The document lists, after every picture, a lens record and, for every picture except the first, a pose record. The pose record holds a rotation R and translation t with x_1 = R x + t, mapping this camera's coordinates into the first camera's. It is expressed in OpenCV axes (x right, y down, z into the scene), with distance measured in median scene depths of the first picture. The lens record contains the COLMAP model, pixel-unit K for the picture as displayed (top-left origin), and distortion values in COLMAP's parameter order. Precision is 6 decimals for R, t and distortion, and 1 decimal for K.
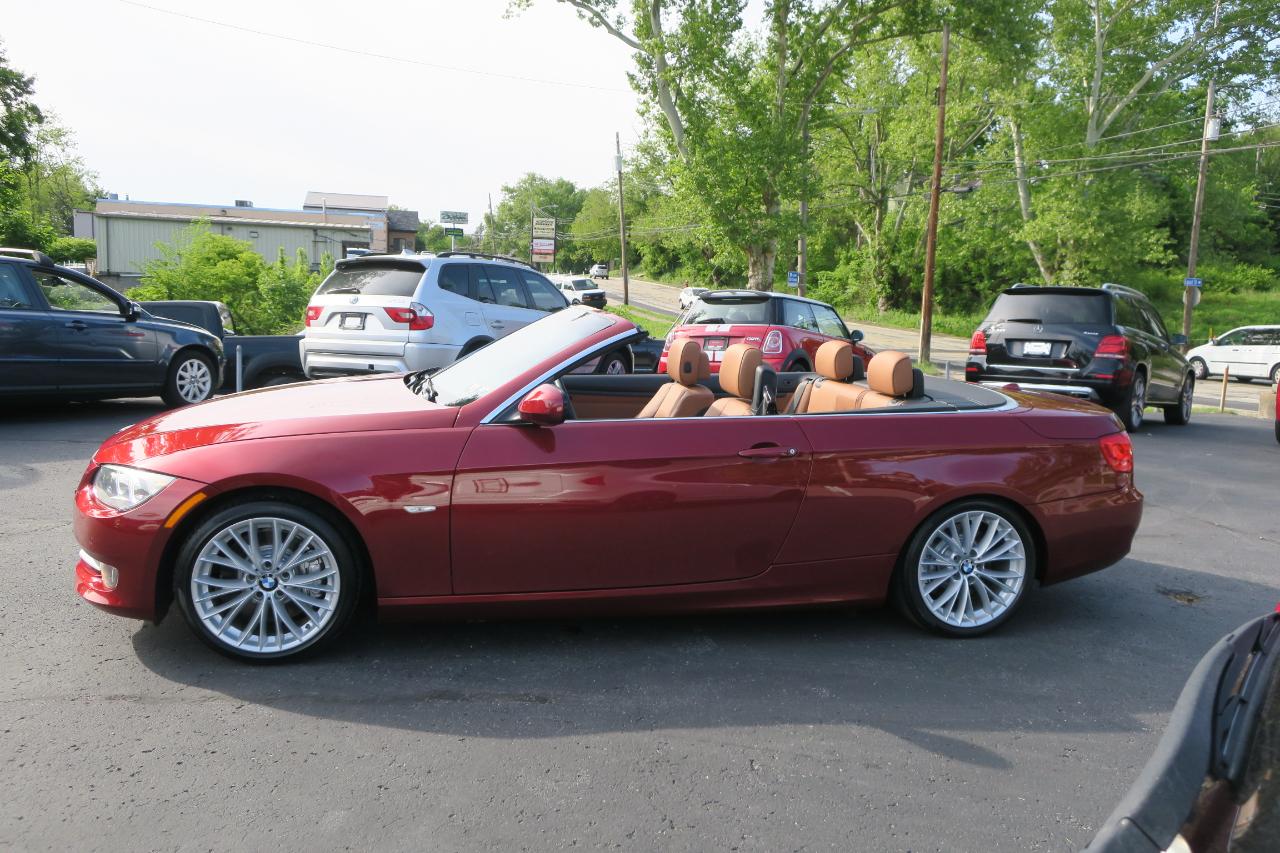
lens RADIAL K [[991.0, 0, 642.1], [0, 991.0, 442.0], [0, 0, 1]] dist [-0.005070, 0.006641]
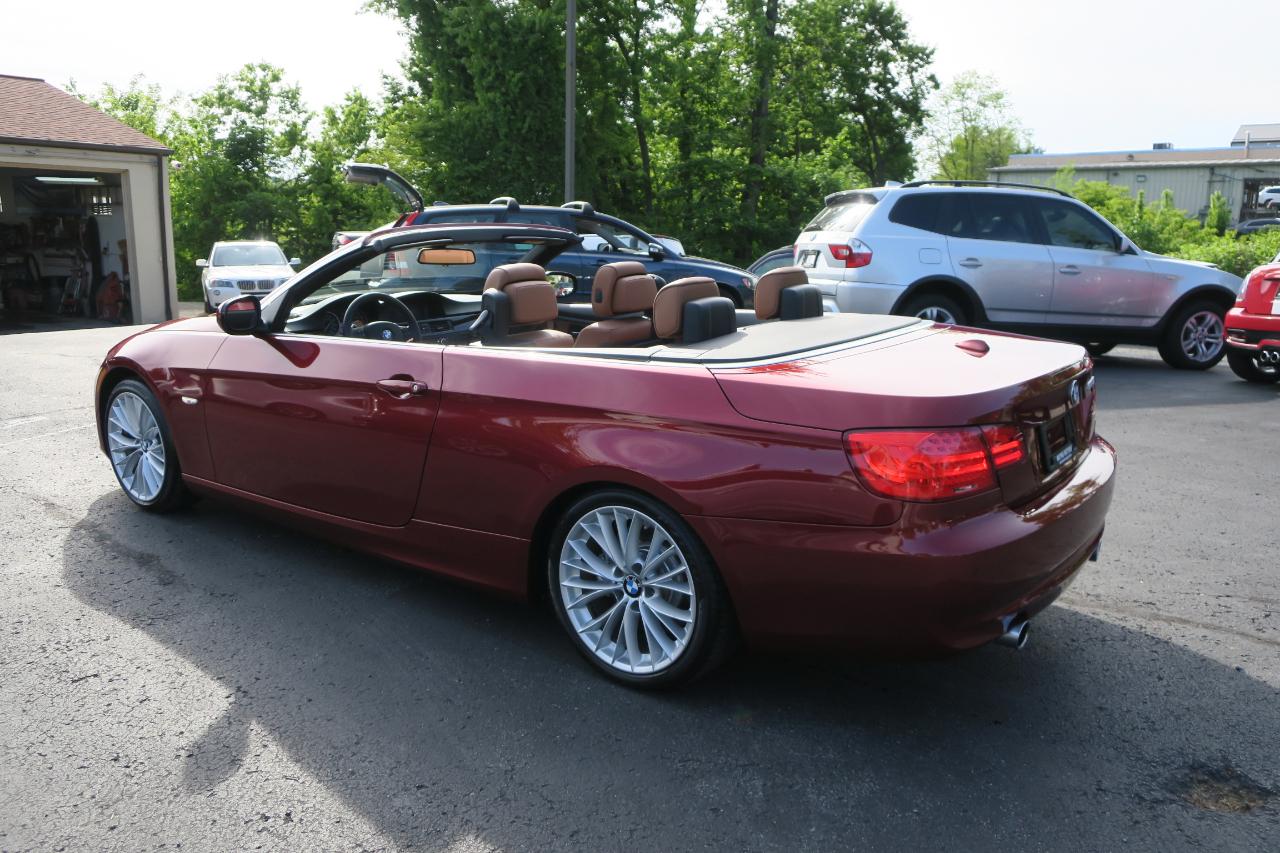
lens RADIAL K [[991.0, 0, 637.6], [0, 991.0, 437.5], [0, 0, 1]] dist [-0.005070, 0.006641]
pose [[0.634071, 0.128056, -0.762598, 0.070922], [-0.095516, 0.991610, 0.087094, -0.003278], [0.767353, 0.017617, 0.640983, 0.048363]]
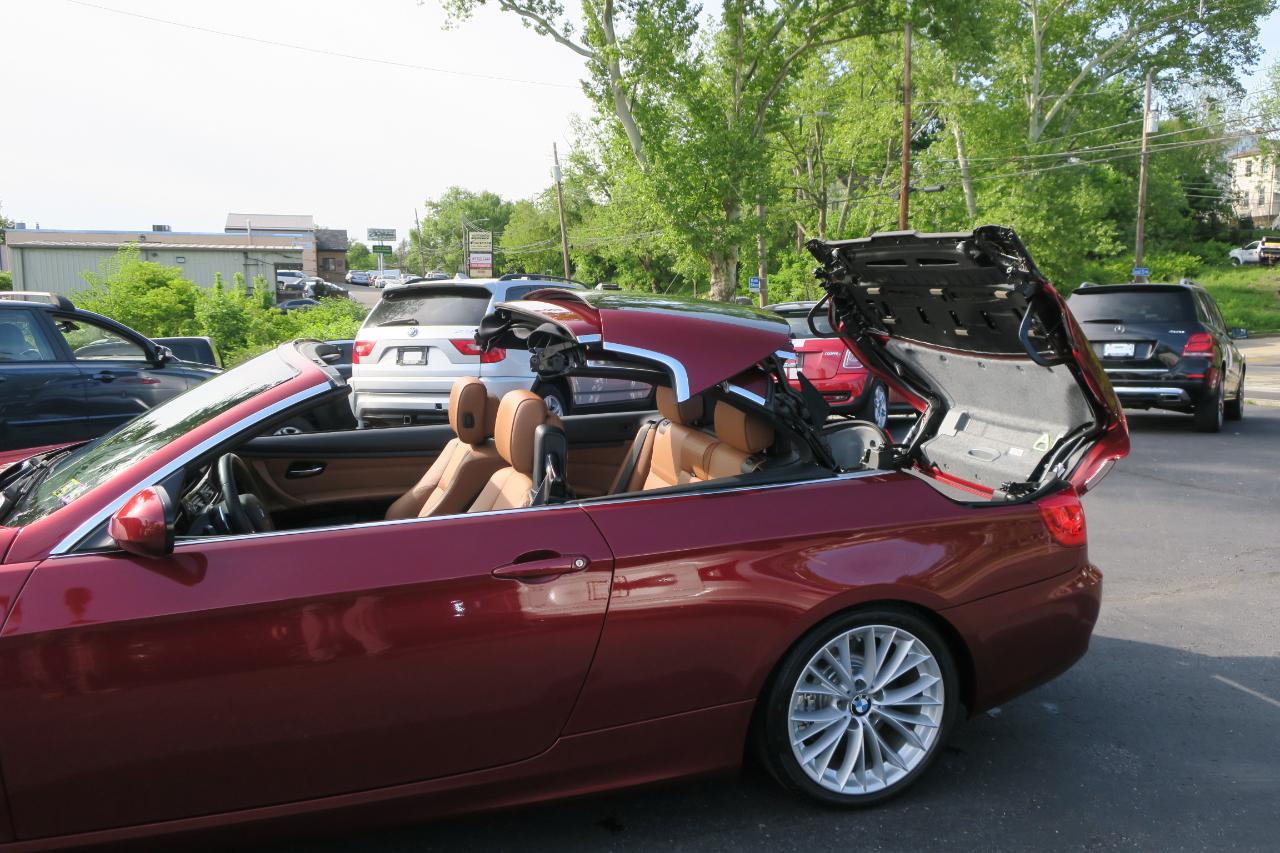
lens RADIAL K [[991.0, 0, 640.3], [0, 991.0, 440.3], [0, 0, 1]] dist [-0.005070, 0.006641]
pose [[0.996380, -0.050827, 0.068144, -0.029527], [0.051517, 0.998637, -0.008406, -0.005346], [-0.067624, 0.011886, 0.997640, 0.018068]]
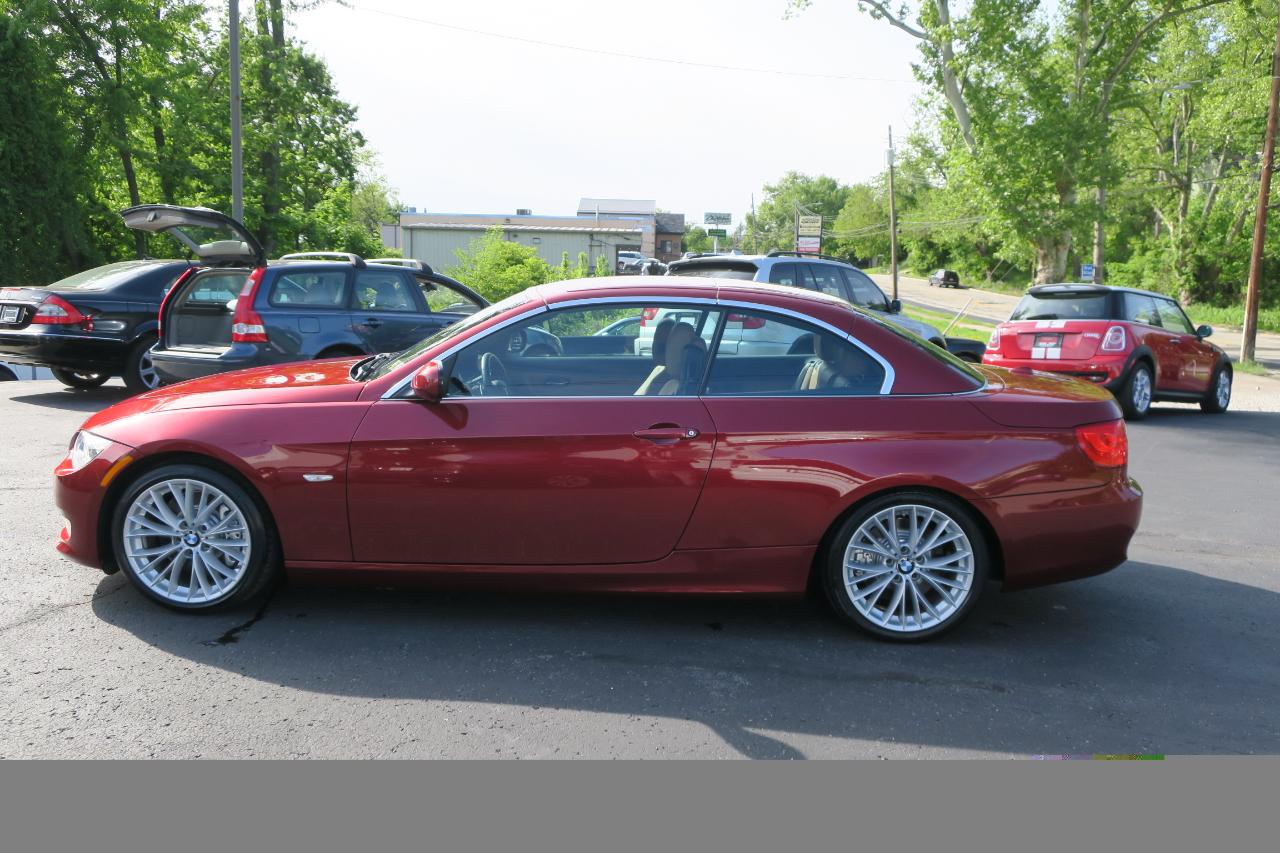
lens RADIAL K [[991.0, 0, 648.5], [0, 991.0, 441.9], [0, 0, 1]] dist [-0.005070, 0.006641]
pose [[0.969538, 0.021335, -0.244008, -0.014295], [-0.021144, 0.999771, 0.003403, 0.000790], [0.244025, 0.001860, 0.969767, -0.004937]]
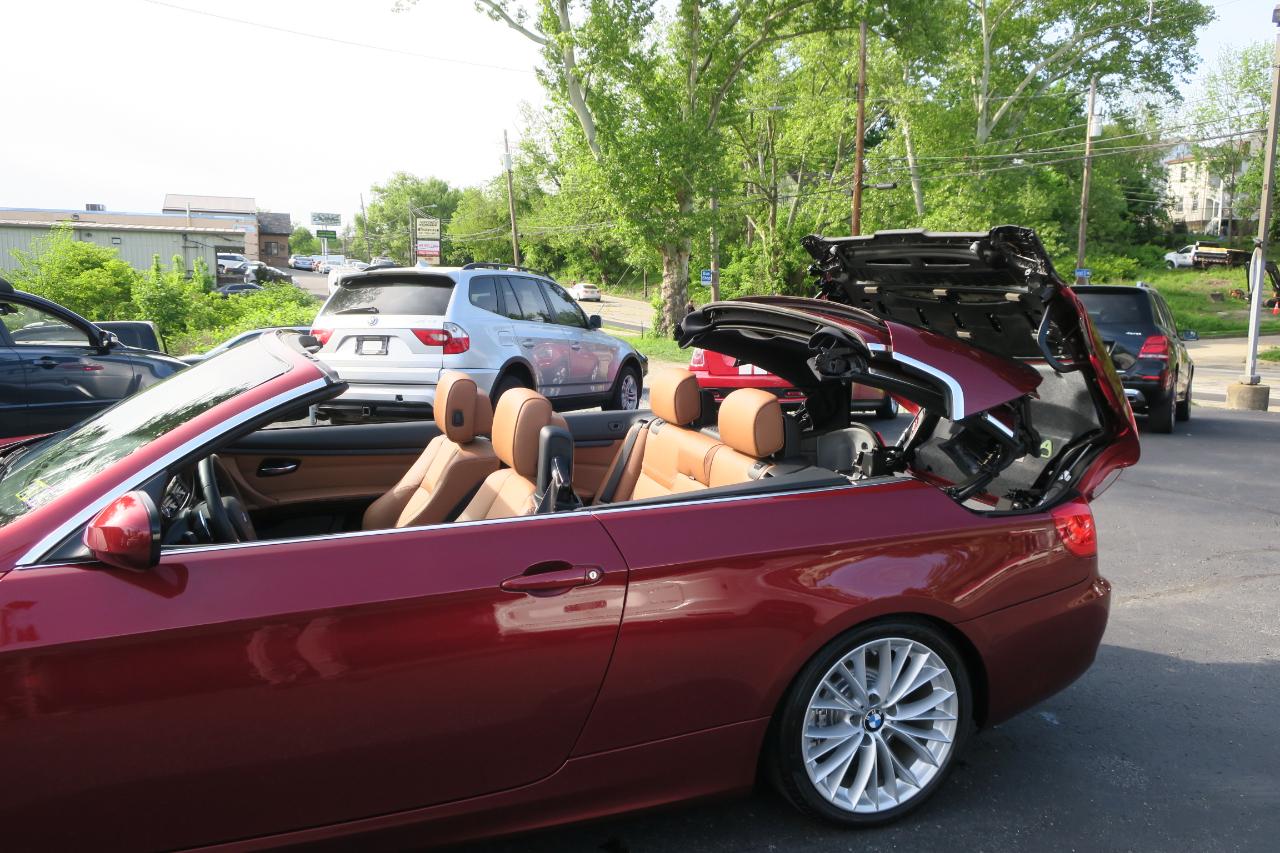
lens RADIAL K [[991.0, 0, 639.7], [0, 991.0, 439.6], [0, 0, 1]] dist [-0.005070, 0.006641]
pose [[0.991738, -0.040309, 0.121781, -0.032794], [0.040354, 0.999183, 0.002093, -0.006185], [-0.121766, 0.002838, 0.992555, 0.021264]]
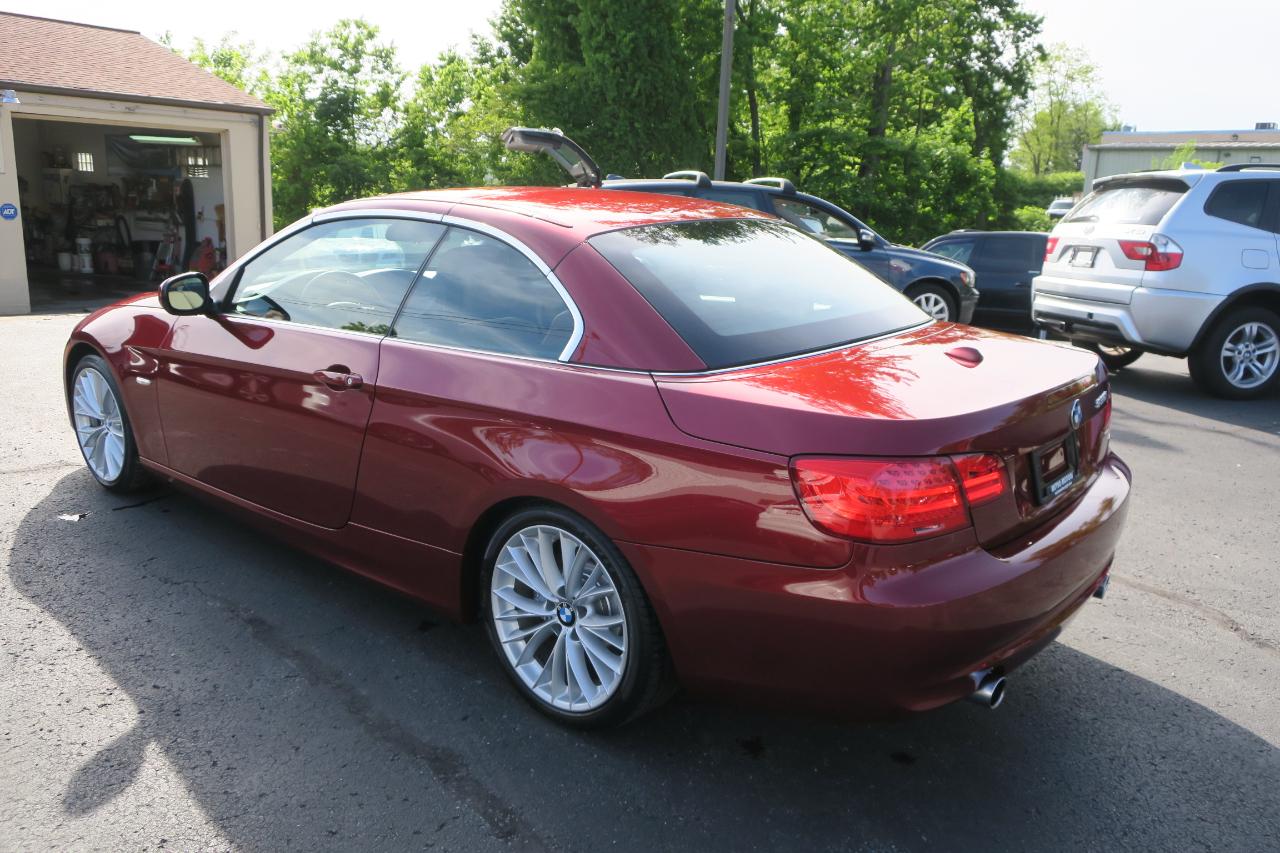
lens RADIAL K [[991.0, 0, 639.0], [0, 991.0, 437.7], [0, 0, 1]] dist [-0.005070, 0.006641]
pose [[0.591039, 0.171864, -0.788121, 0.029142], [-0.124436, 0.984769, 0.121428, -0.005949], [0.796987, 0.026302, 0.603423, 0.046051]]
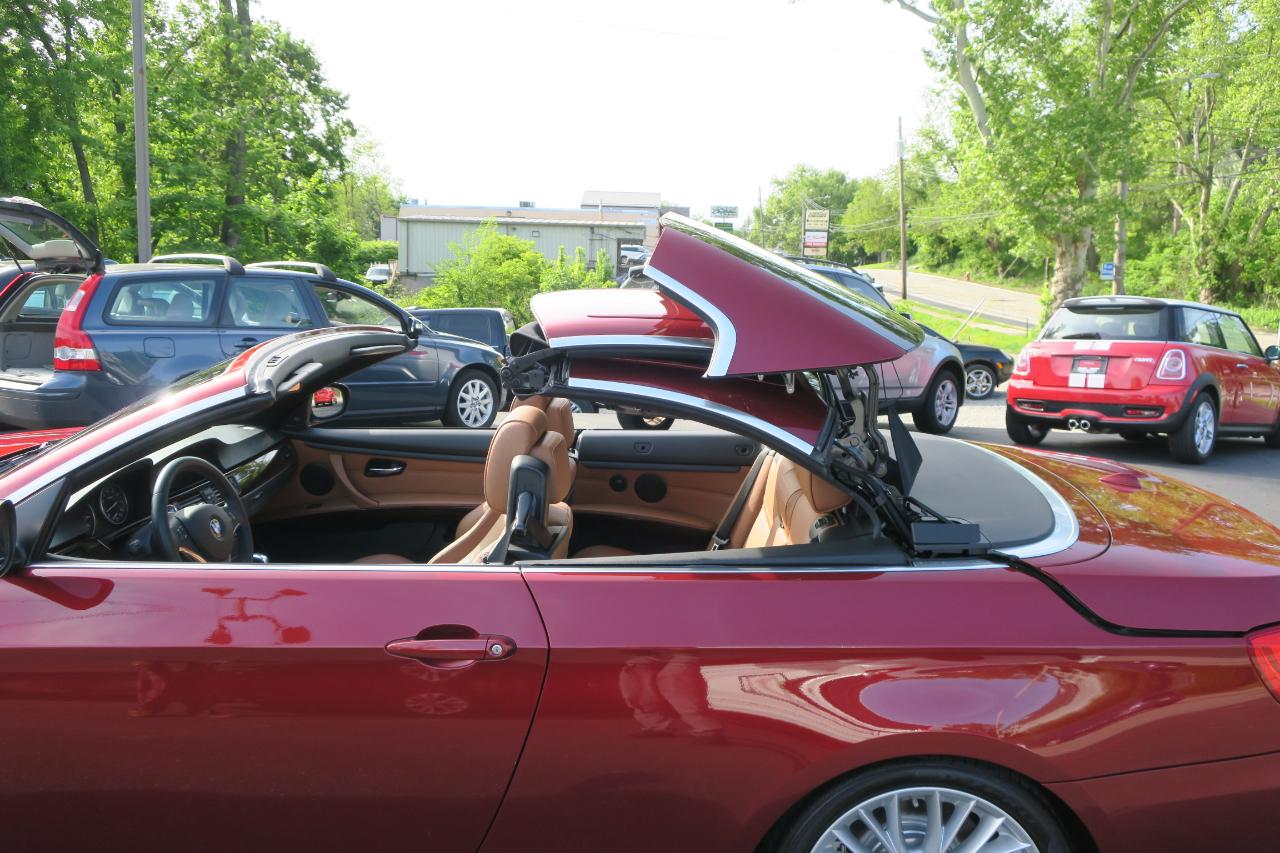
lens RADIAL K [[991.0, 0, 650.8], [0, 991.0, 439.3], [0, 0, 1]] dist [-0.005070, 0.006641]
pose [[0.968049, 0.028402, -0.249147, -0.014526], [-0.027290, 0.999596, 0.007920, -0.008219], [0.249271, -0.000868, 0.968433, 0.033414]]
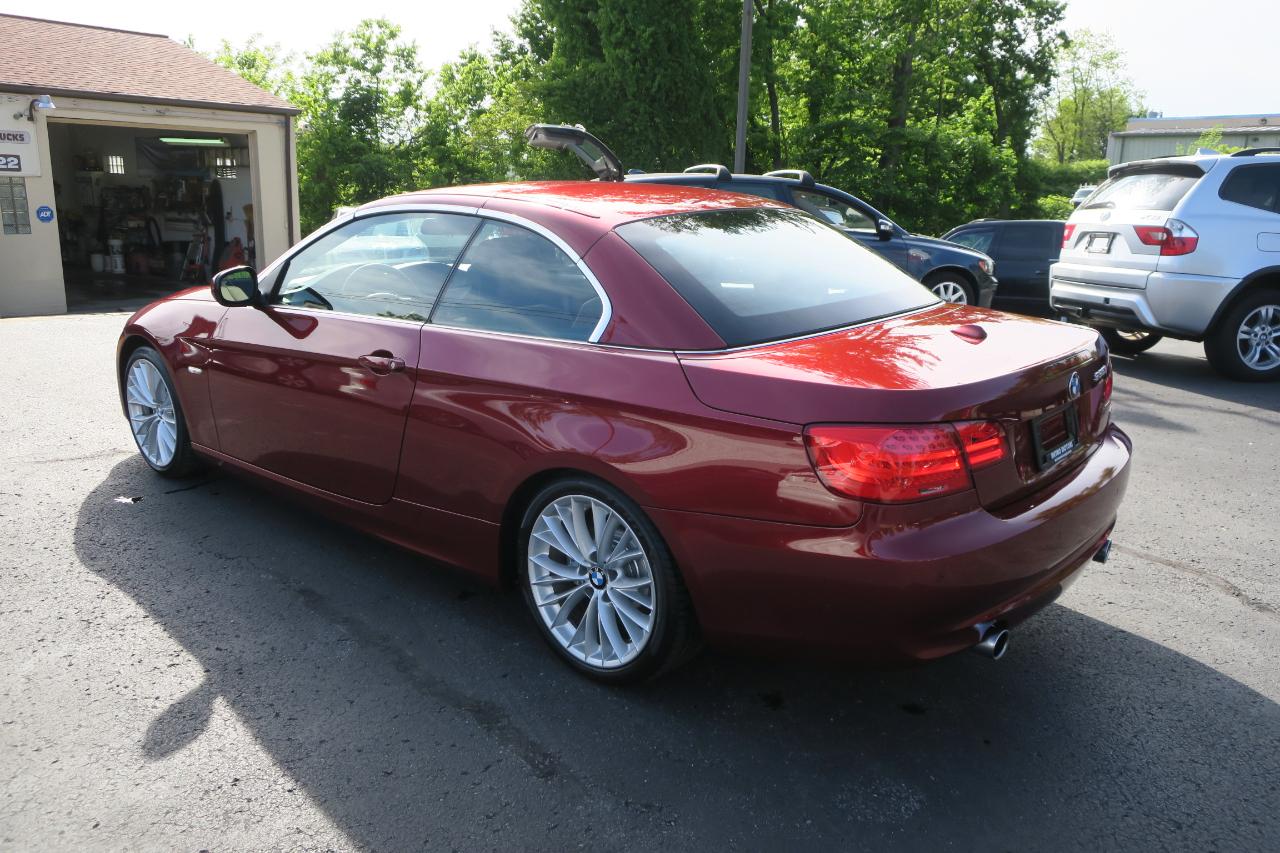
lens RADIAL K [[991.0, 0, 638.8], [0, 991.0, 439.0], [0, 0, 1]] dist [-0.005070, 0.006641]
pose [[0.574258, 0.171434, -0.800524, 0.032271], [-0.112476, 0.985078, 0.130271, -0.005265], [0.810911, 0.015231, 0.584971, 0.043638]]
